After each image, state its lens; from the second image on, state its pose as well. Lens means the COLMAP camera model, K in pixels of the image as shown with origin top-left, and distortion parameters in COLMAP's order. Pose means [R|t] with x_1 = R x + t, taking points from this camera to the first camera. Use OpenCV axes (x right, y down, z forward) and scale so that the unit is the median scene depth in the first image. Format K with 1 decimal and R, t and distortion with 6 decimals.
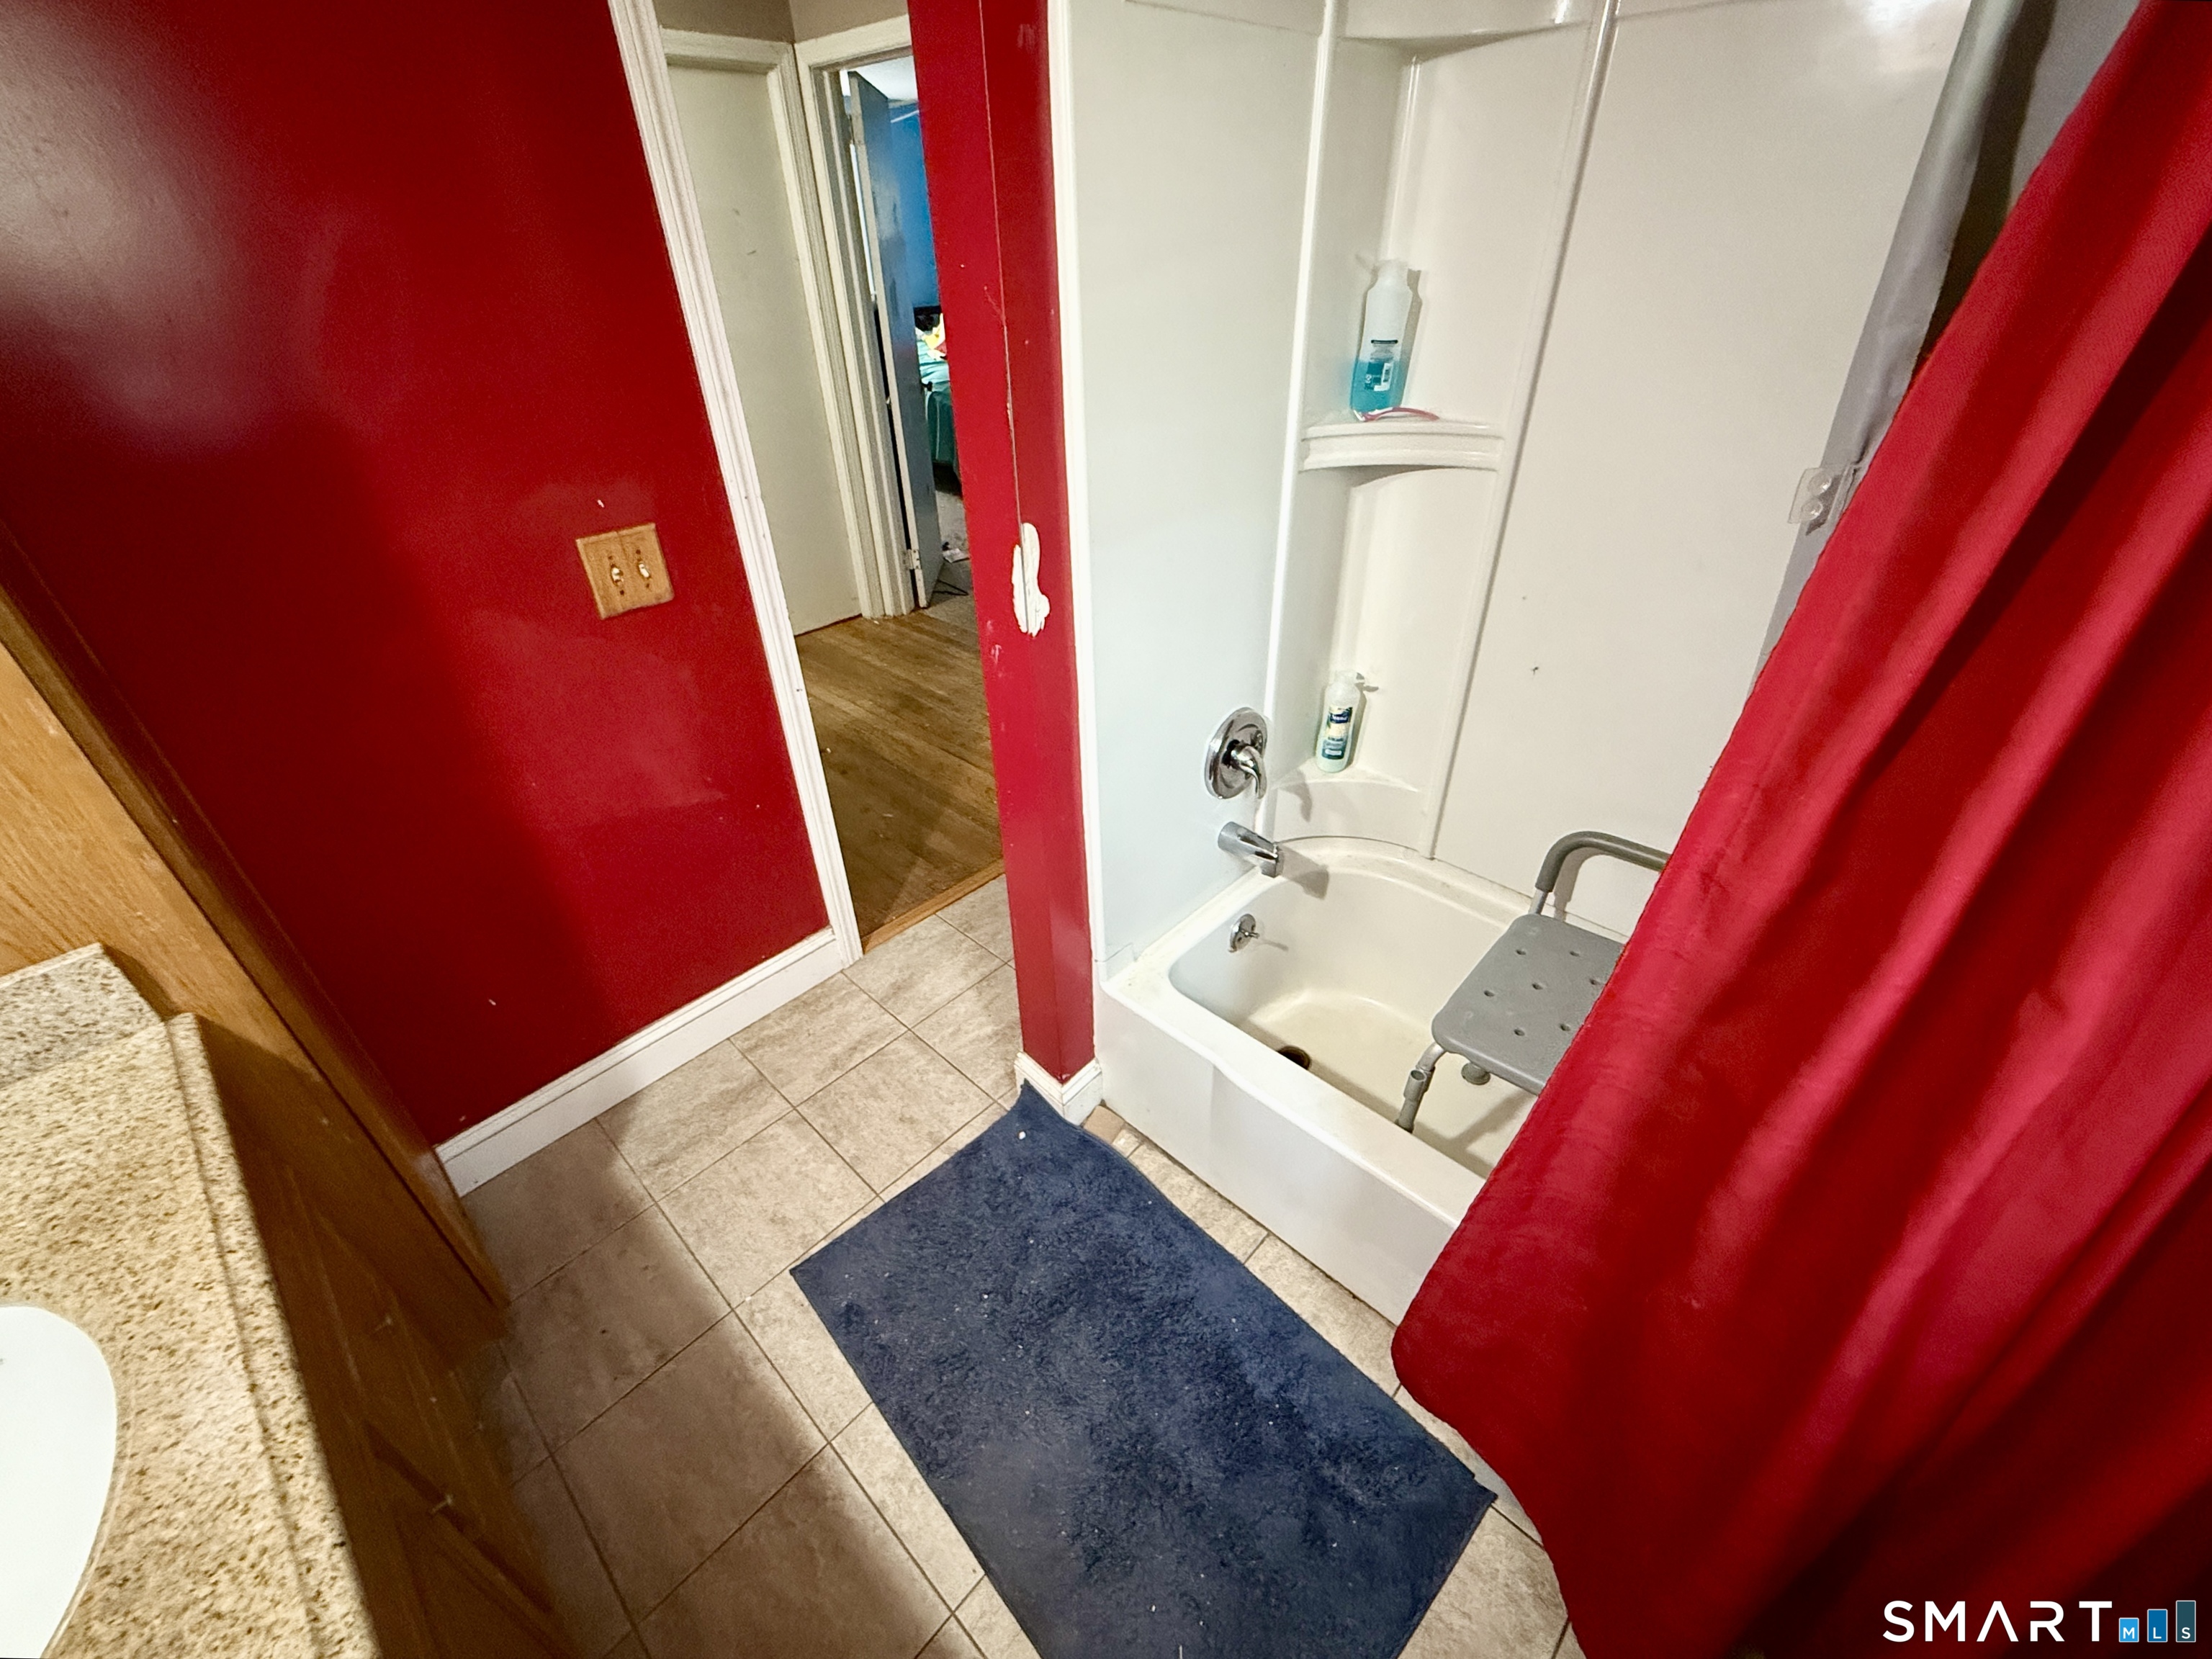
lens RADIAL K [[891.1, 0, 1113.1], [0, 891.1, 825.3], [0, 0, 1]] dist [0.000512, 0.000038]
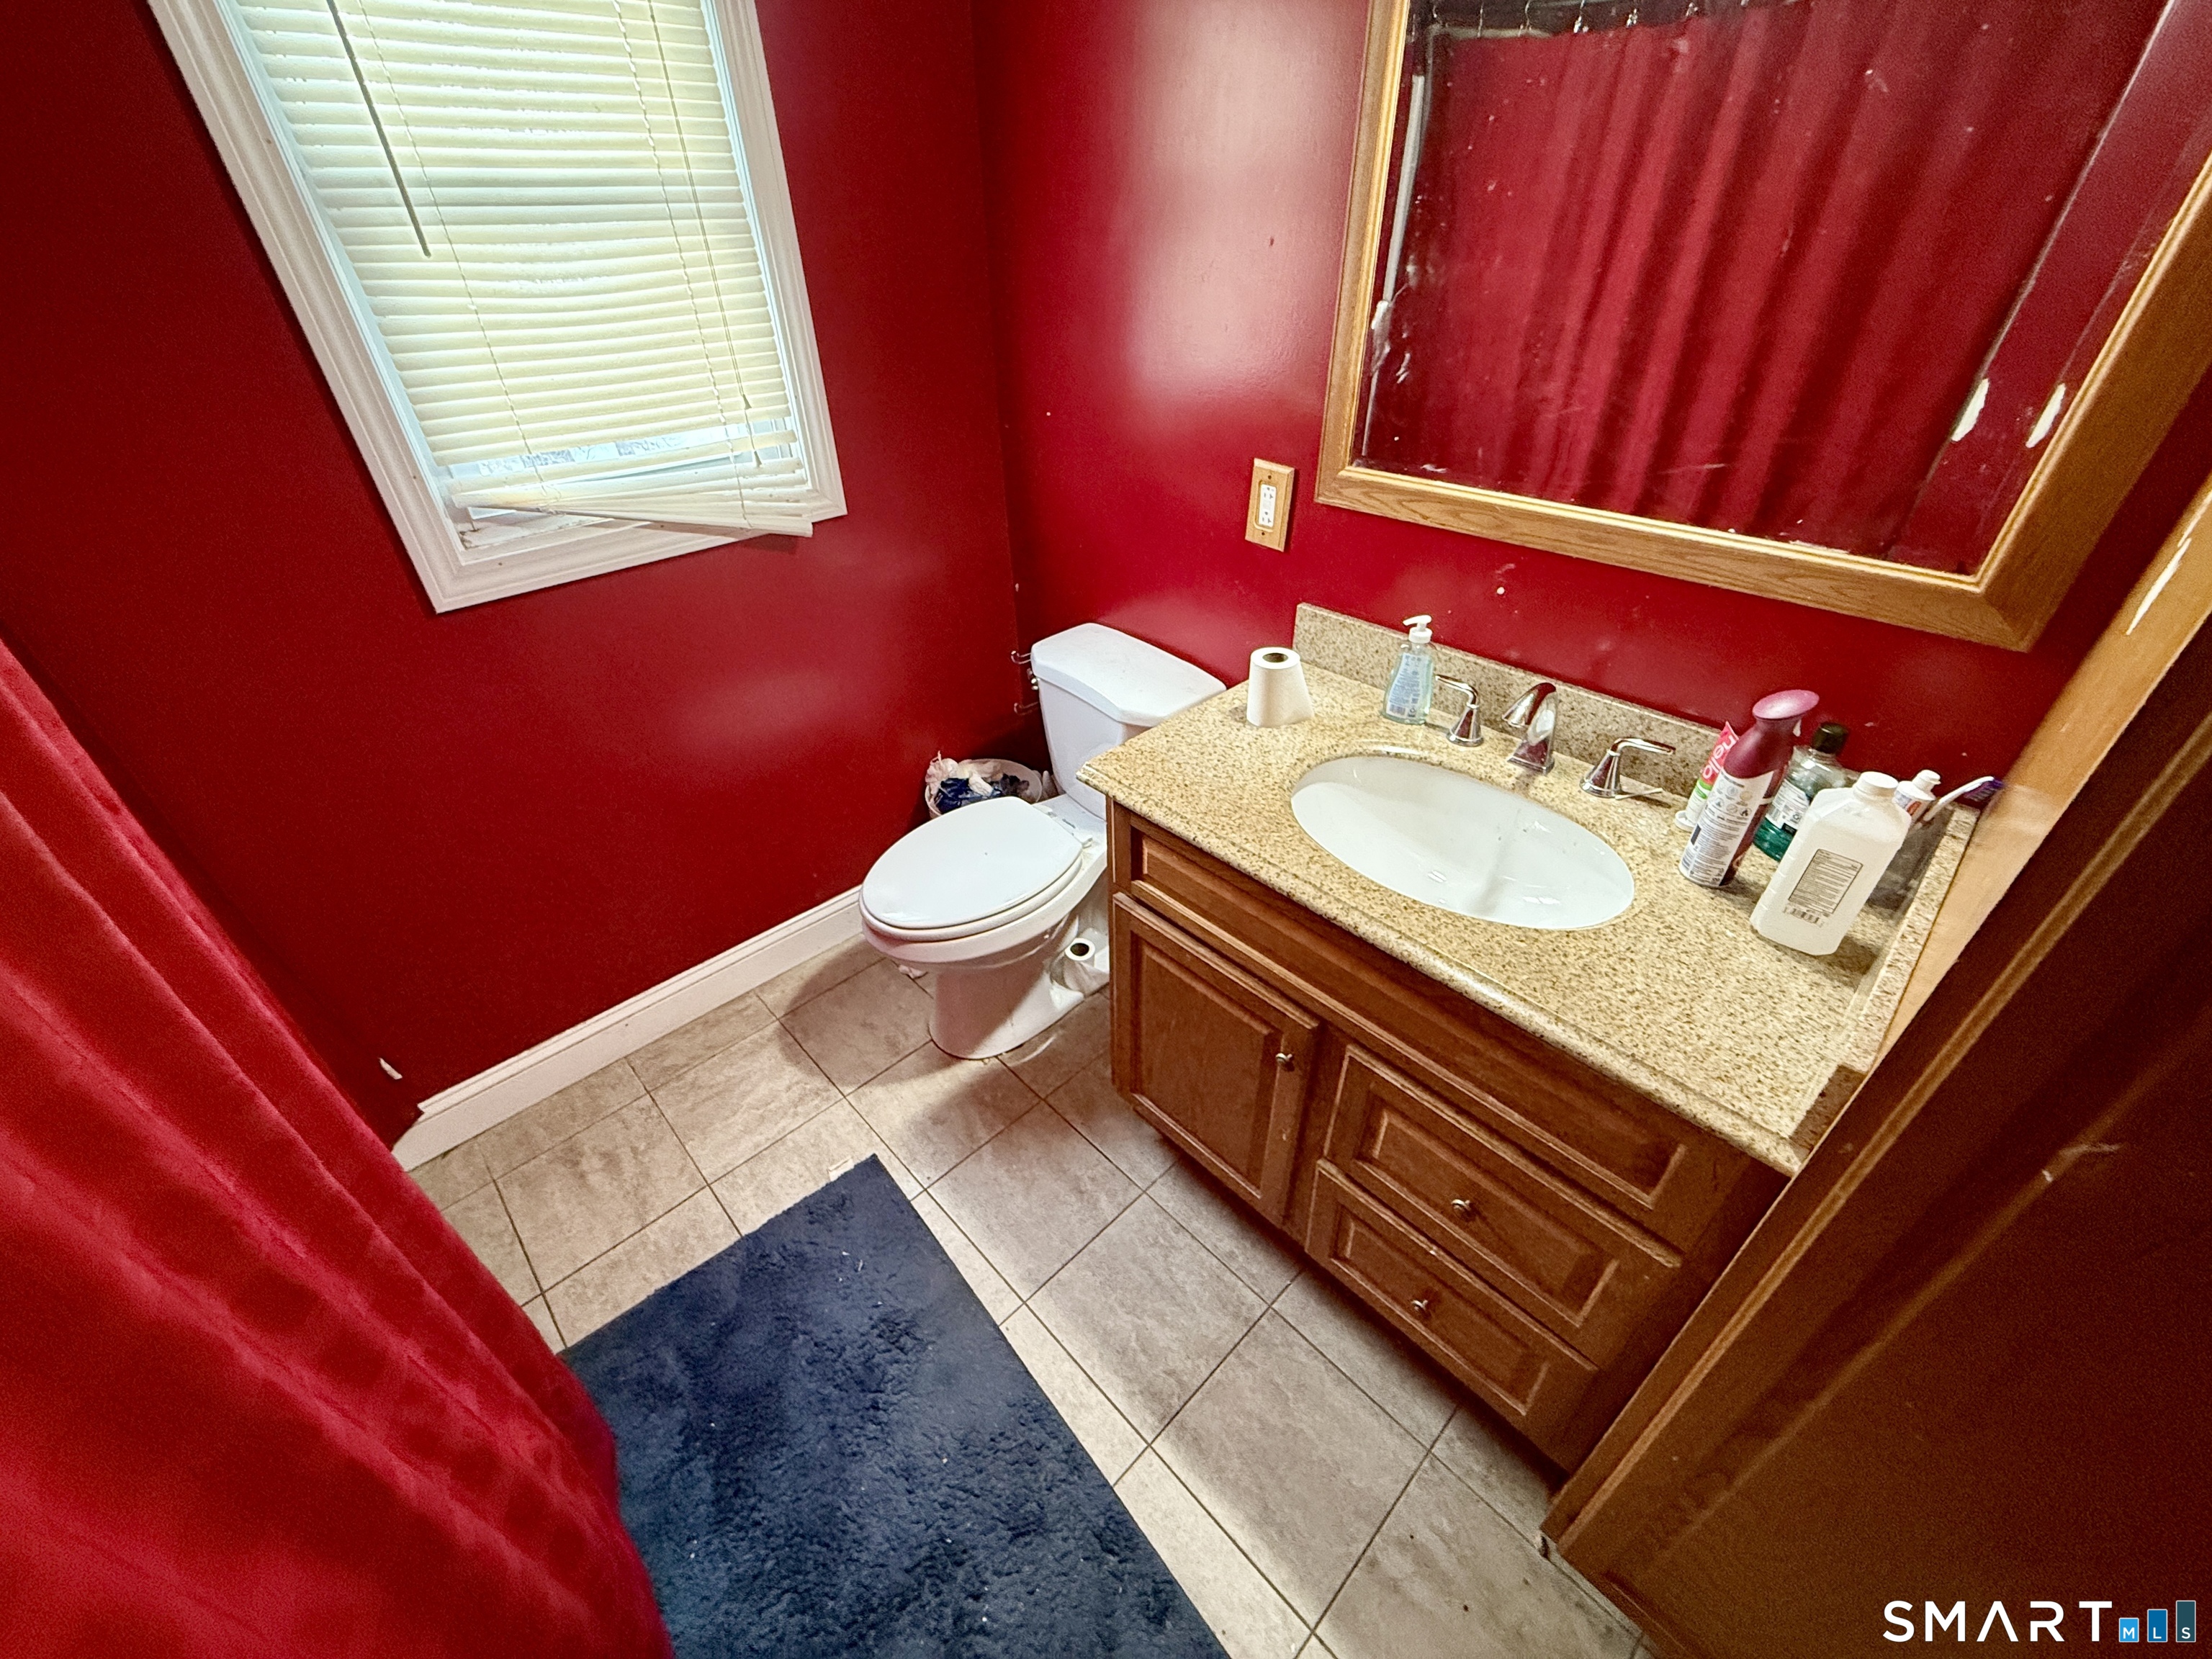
lens RADIAL K [[891.1, 0, 1110.8], [0, 891.1, 832.3], [0, 0, 1]] dist [0.000512, 0.000038]
pose [[-0.998215, -0.012274, 0.058452, -0.332899], [0.050050, 0.362140, 0.930779, -0.493889], [-0.032592, 0.932043, -0.360879, 0.740176]]
